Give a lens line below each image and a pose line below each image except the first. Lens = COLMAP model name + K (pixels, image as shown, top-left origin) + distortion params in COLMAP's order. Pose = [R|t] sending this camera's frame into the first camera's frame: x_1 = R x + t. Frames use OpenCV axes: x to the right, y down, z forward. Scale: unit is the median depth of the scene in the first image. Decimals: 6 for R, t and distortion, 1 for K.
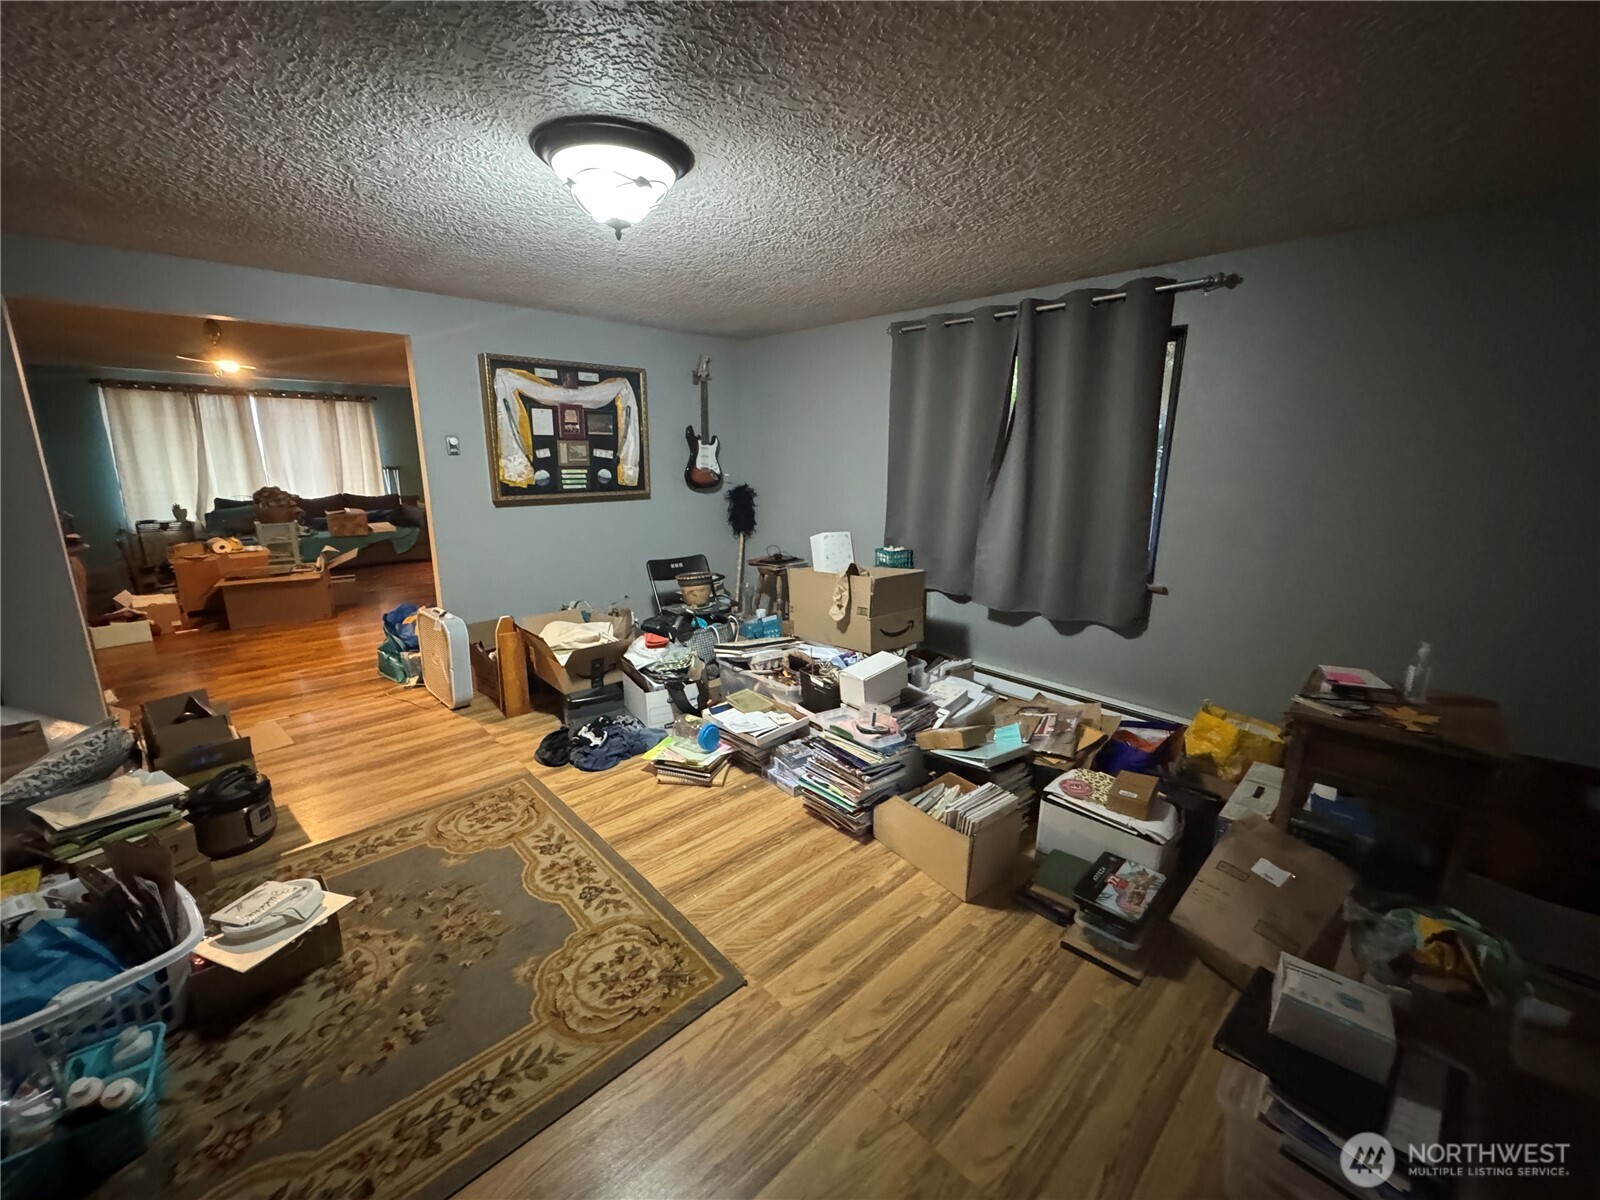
lens RADIAL K [[638.9, 0, 796.5], [0, 638.9, 599.8], [0, 0, 1]] dist [-0.001543, 0.000196]
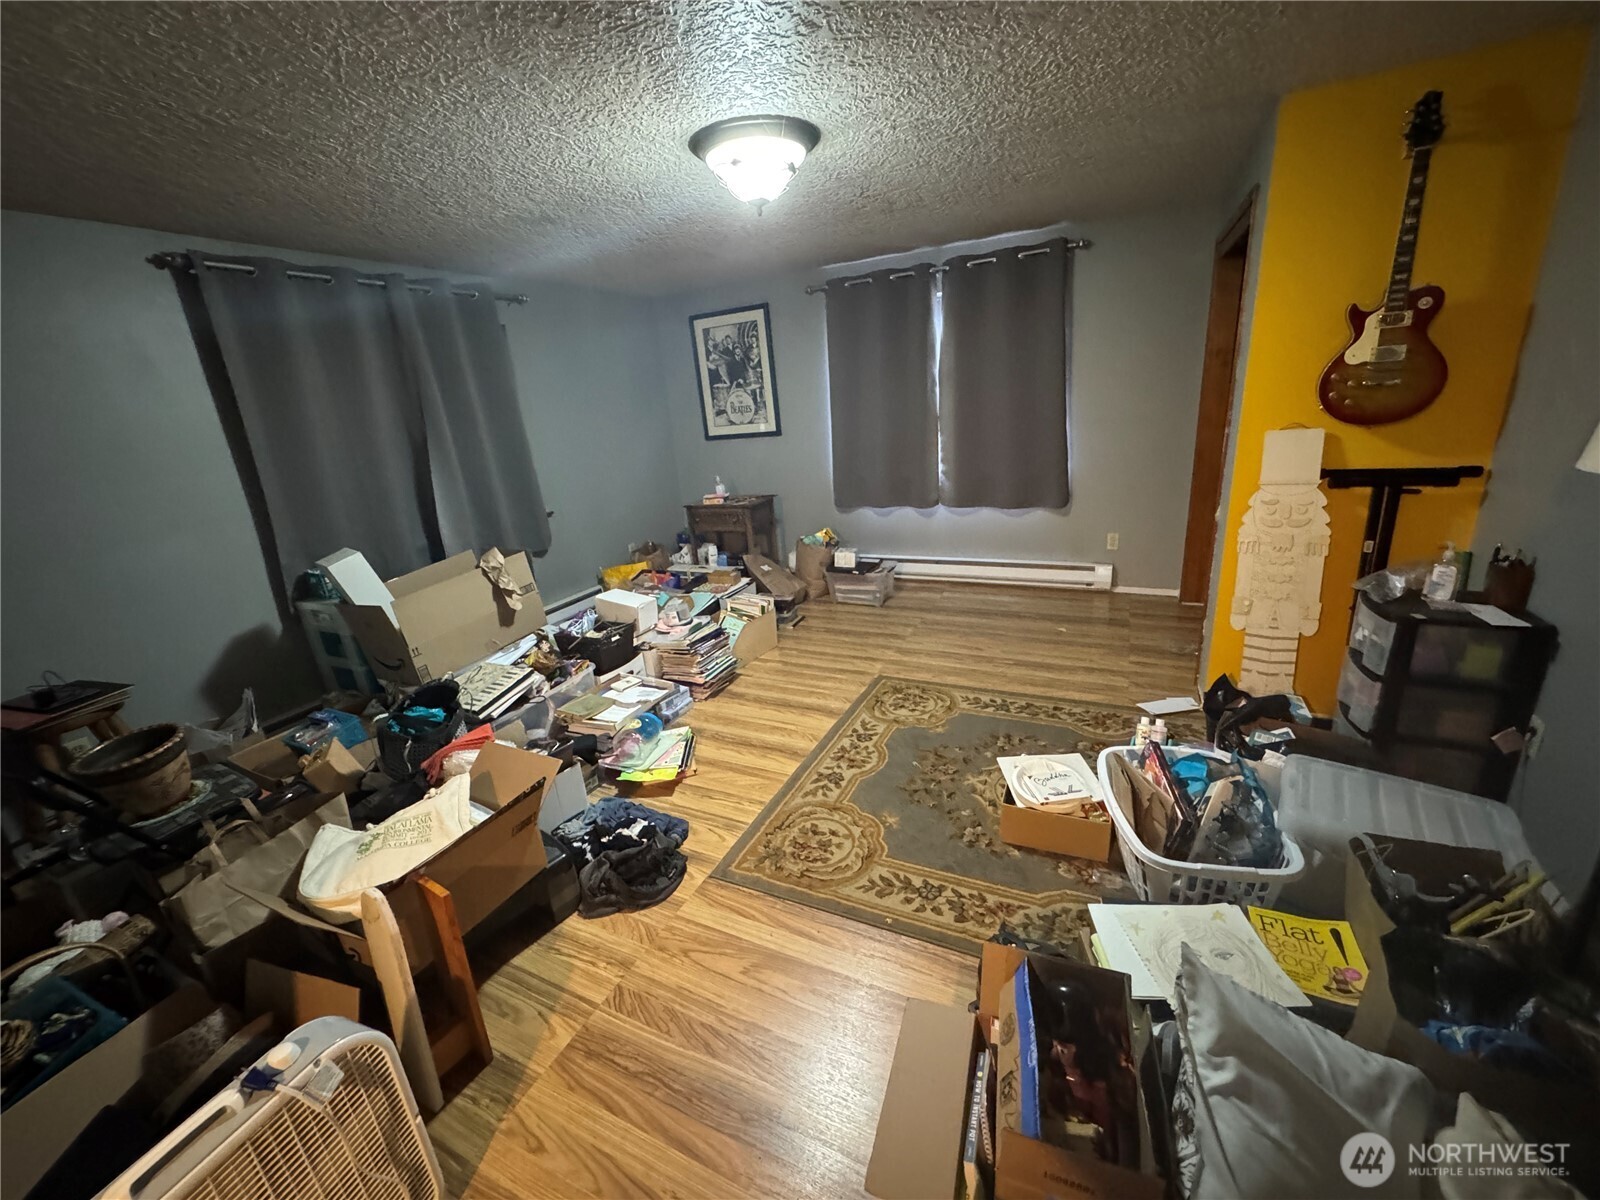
lens RADIAL K [[638.9, 0, 796.5], [0, 638.9, 599.8], [0, 0, 1]] dist [-0.001543, 0.000196]
pose [[-0.346816, -0.261703, 0.900683, -1.168748], [0.296332, 0.880524, 0.369951, -0.263899], [-0.889891, 0.395207, -0.227829, 1.113972]]
